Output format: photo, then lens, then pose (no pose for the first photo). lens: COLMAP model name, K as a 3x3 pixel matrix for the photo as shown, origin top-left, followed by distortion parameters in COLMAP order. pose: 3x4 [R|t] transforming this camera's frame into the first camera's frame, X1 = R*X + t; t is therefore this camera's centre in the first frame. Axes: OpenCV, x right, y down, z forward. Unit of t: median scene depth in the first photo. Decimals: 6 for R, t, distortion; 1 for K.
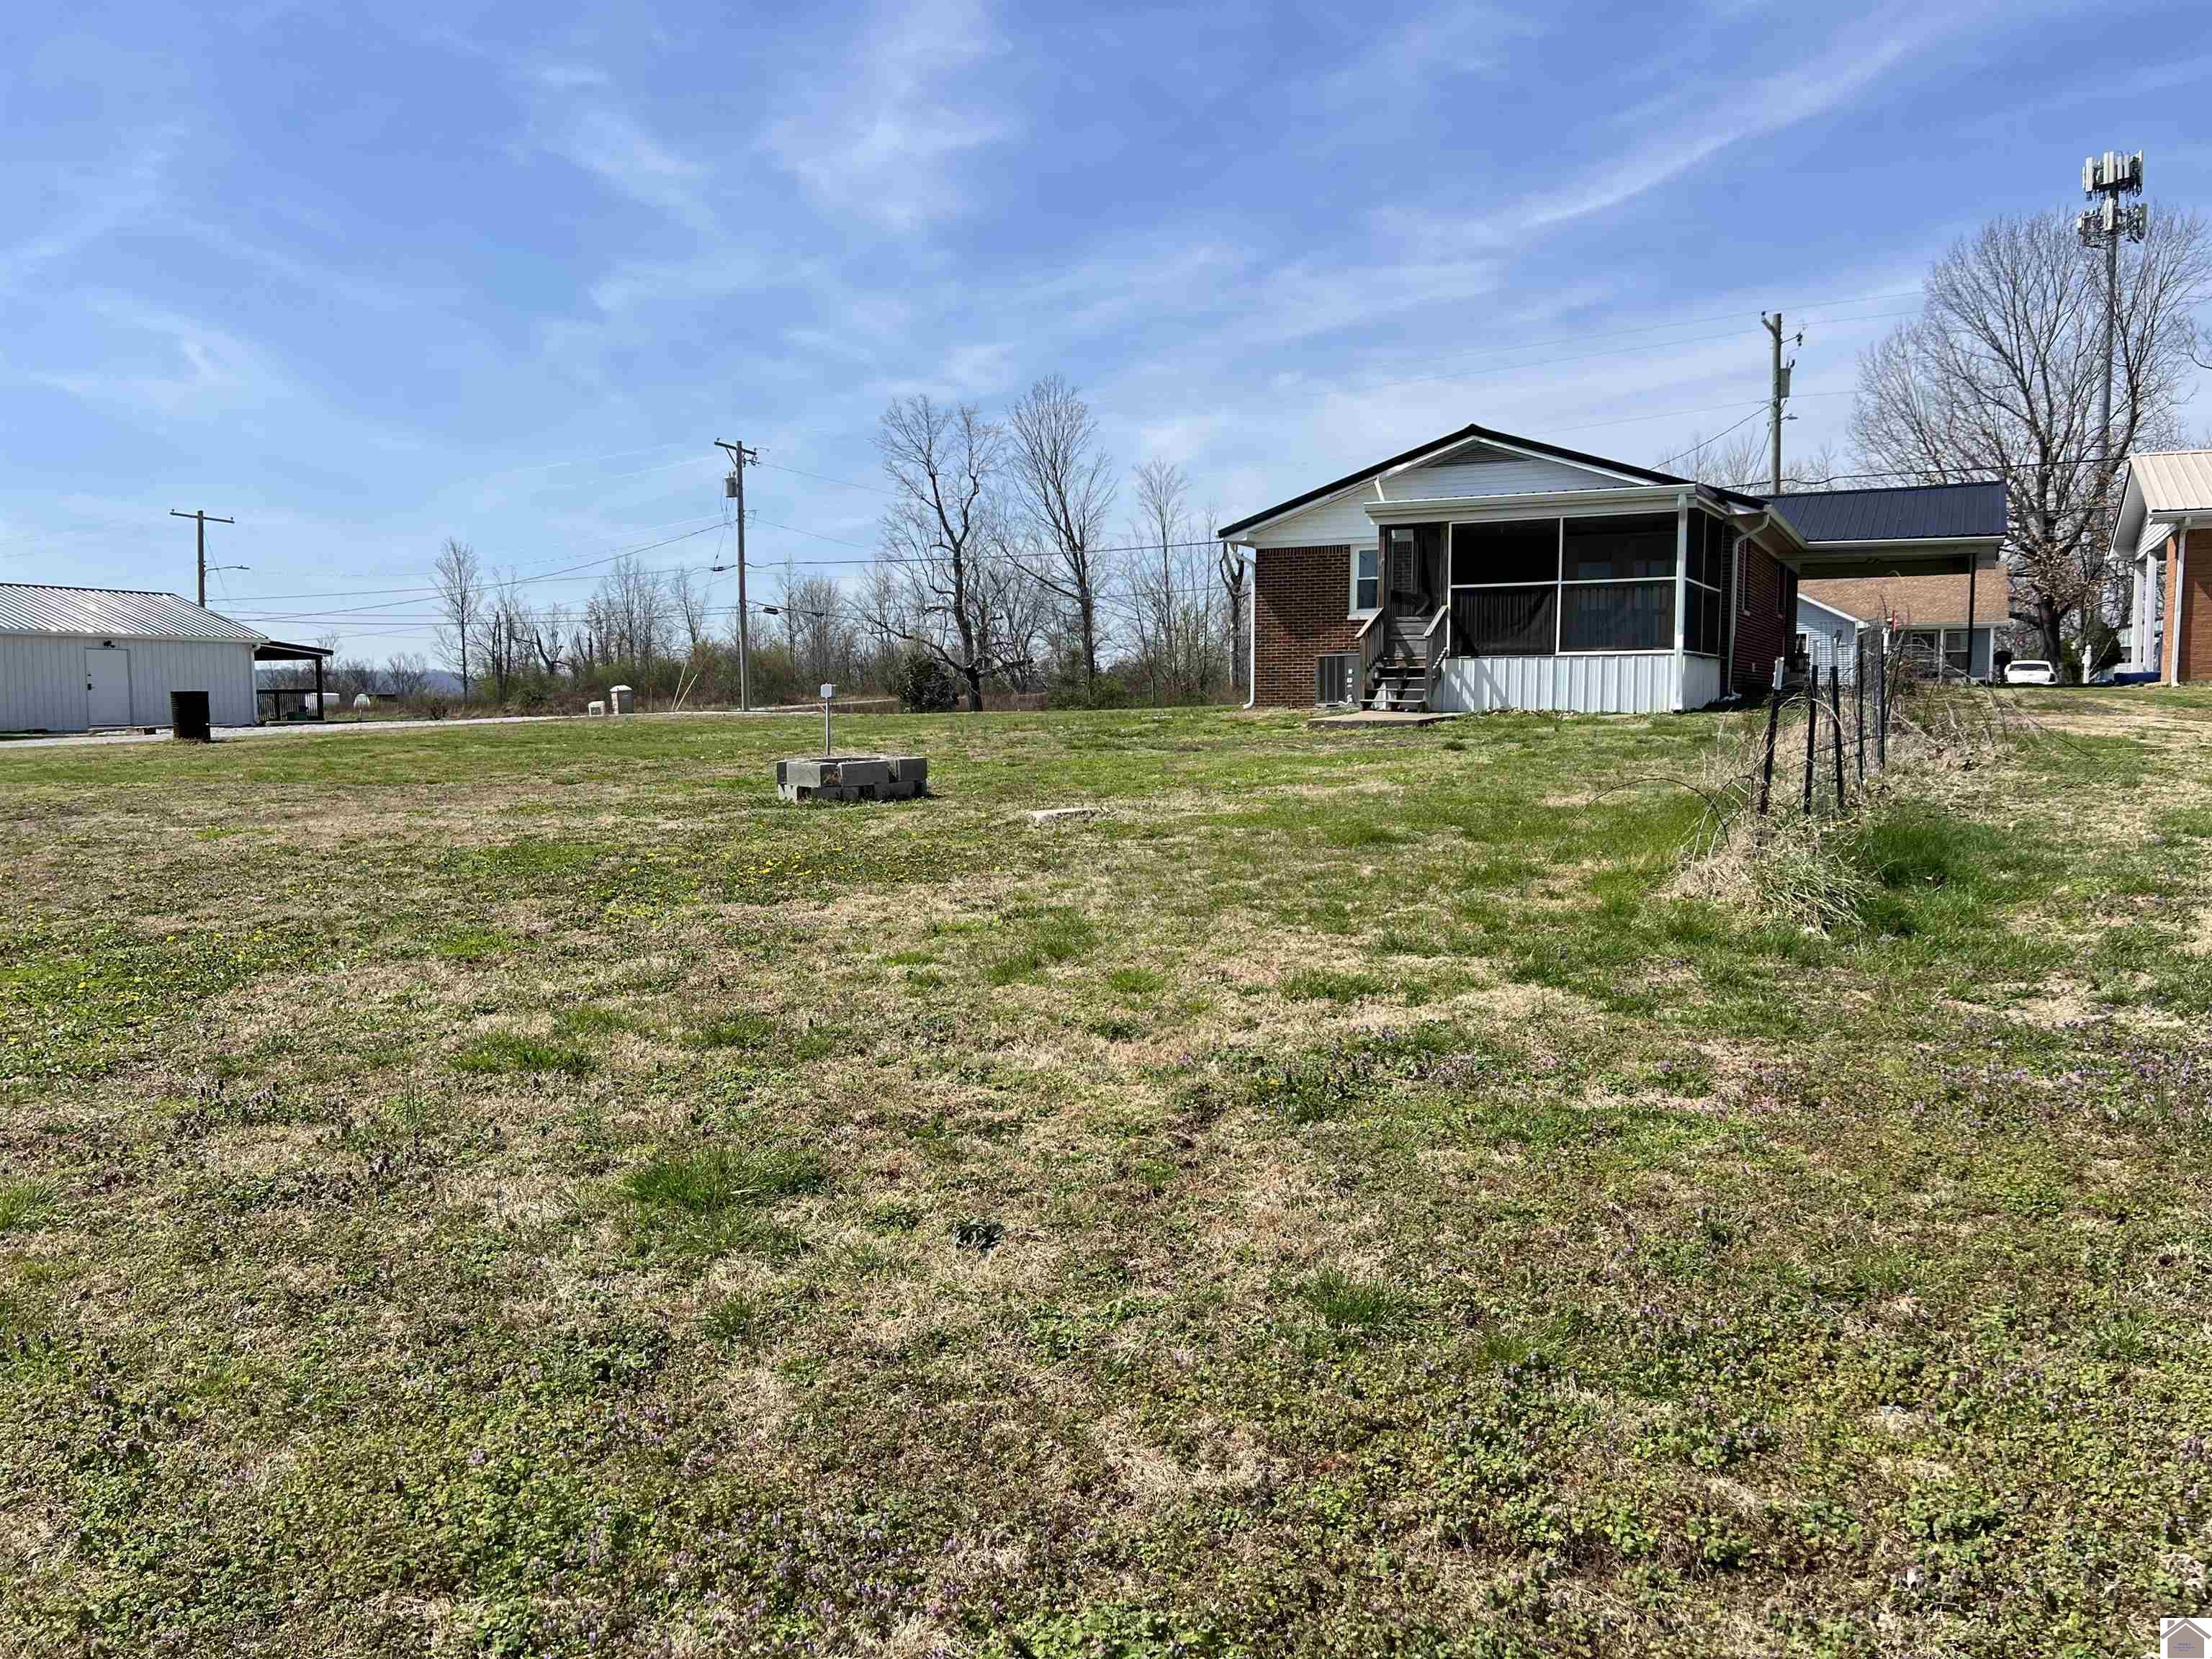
lens RADIAL K [[1693.3, 0, 1123.4], [0, 1693.3, 827.1], [0, 0, 1]] dist [0.043610, -0.036905]
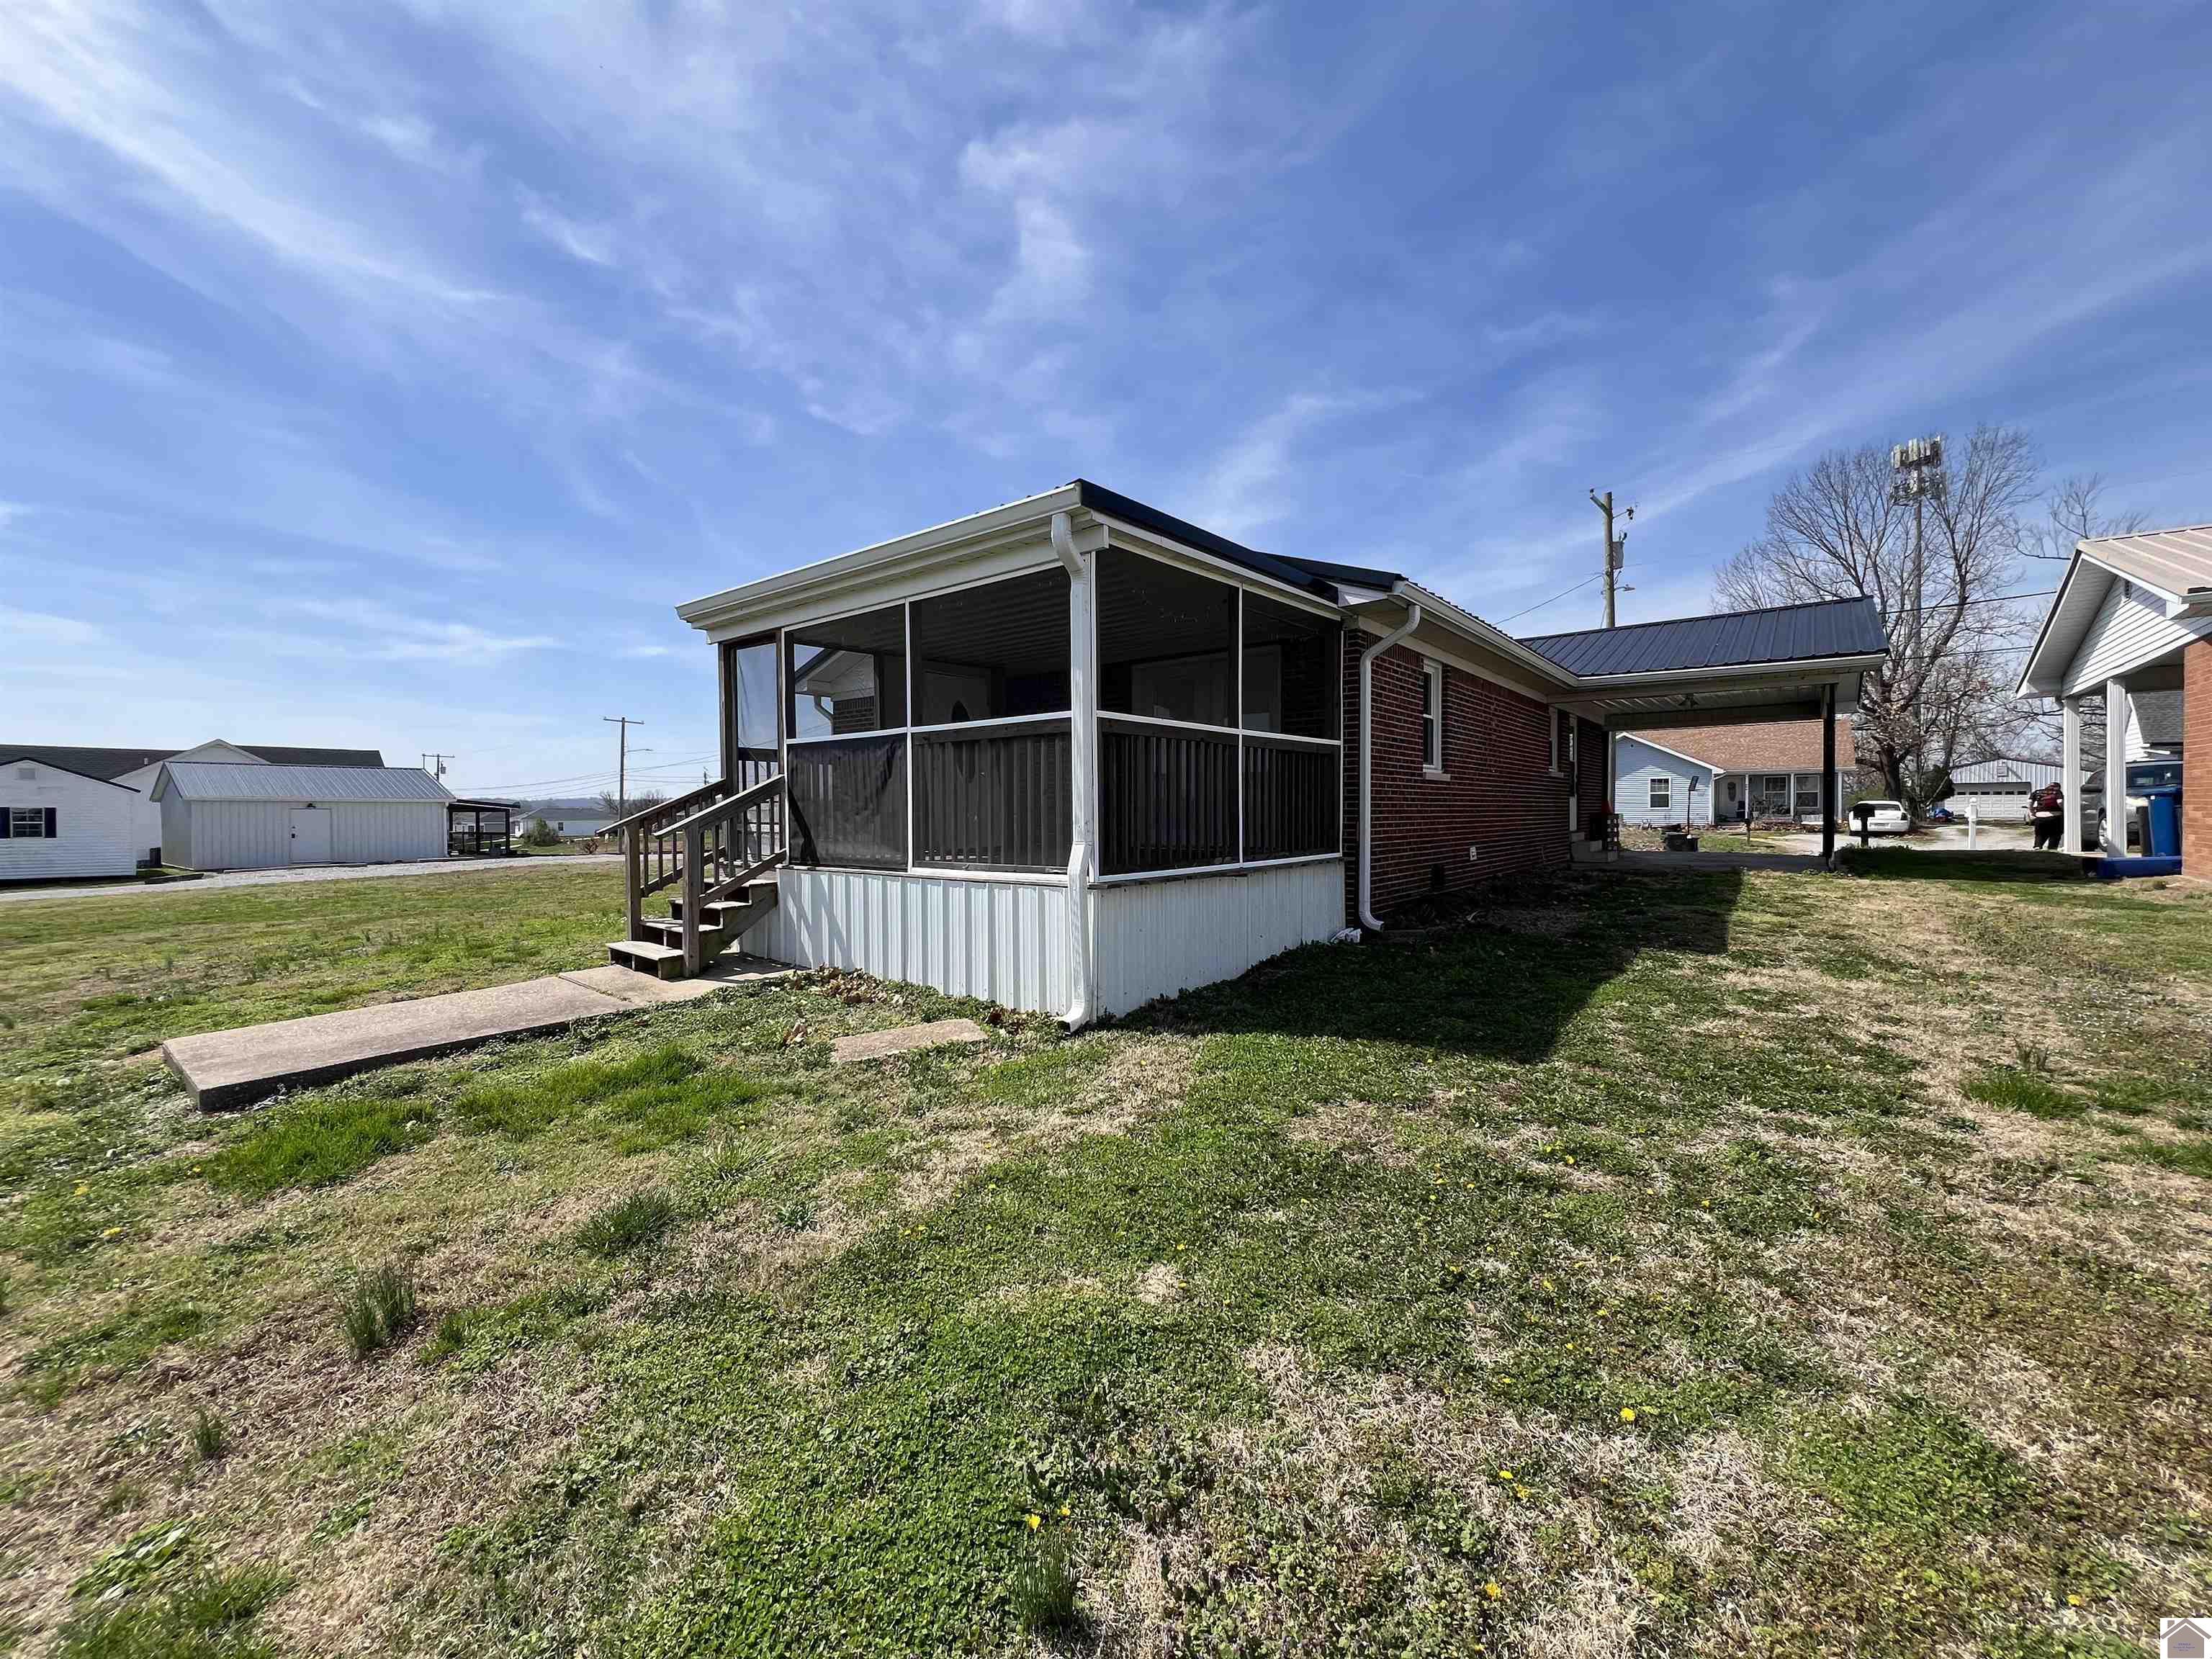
lens RADIAL K [[888.5, 0, 1089.6], [0, 888.5, 825.1], [0, 0, 1]] dist [-0.006931, 0.000495]
pose [[0.974064, 0.000316, -0.226275, 0.186545], [-0.013376, 0.998331, -0.056187, -0.051226], [0.225879, 0.057757, 0.972442, 0.382280]]
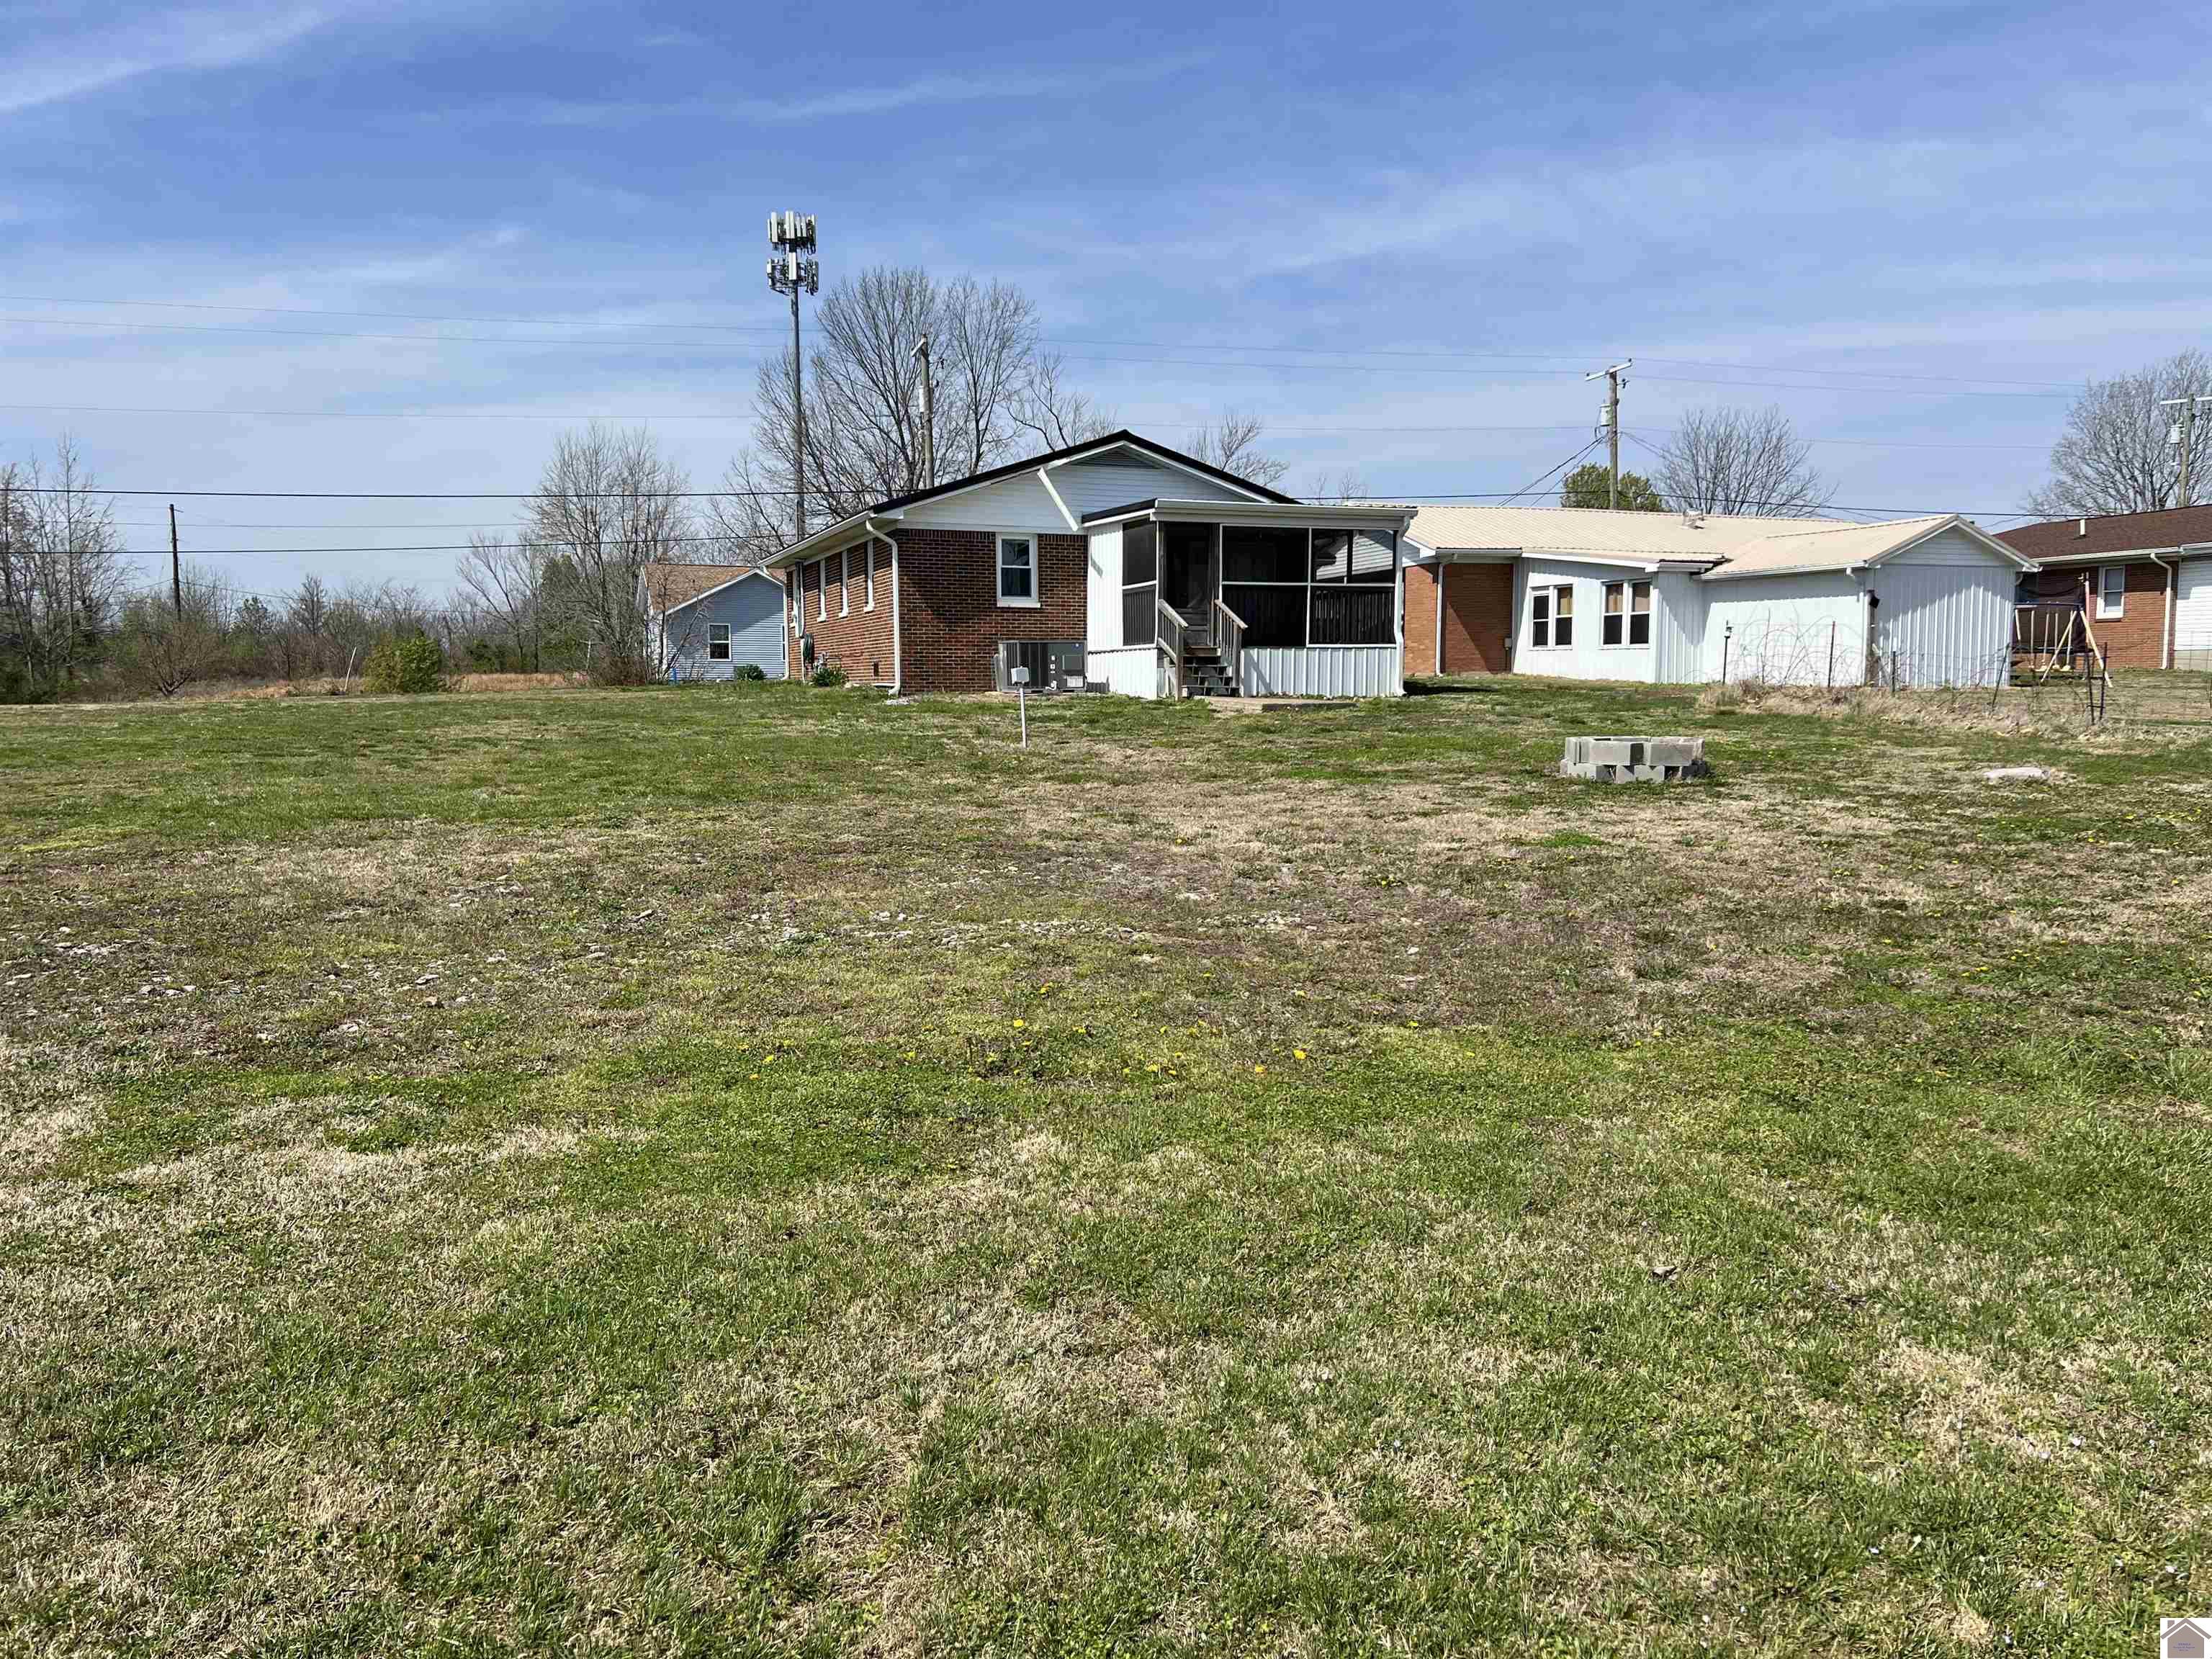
lens RADIAL K [[1693.3, 0, 1112.8], [0, 1693.3, 842.9], [0, 0, 1]] dist [0.043610, -0.036905]
pose [[0.691671, -0.063371, 0.719427, -0.341125], [0.051276, 0.997938, 0.038606, -0.010011], [-0.720390, 0.010187, 0.693495, 0.151010]]
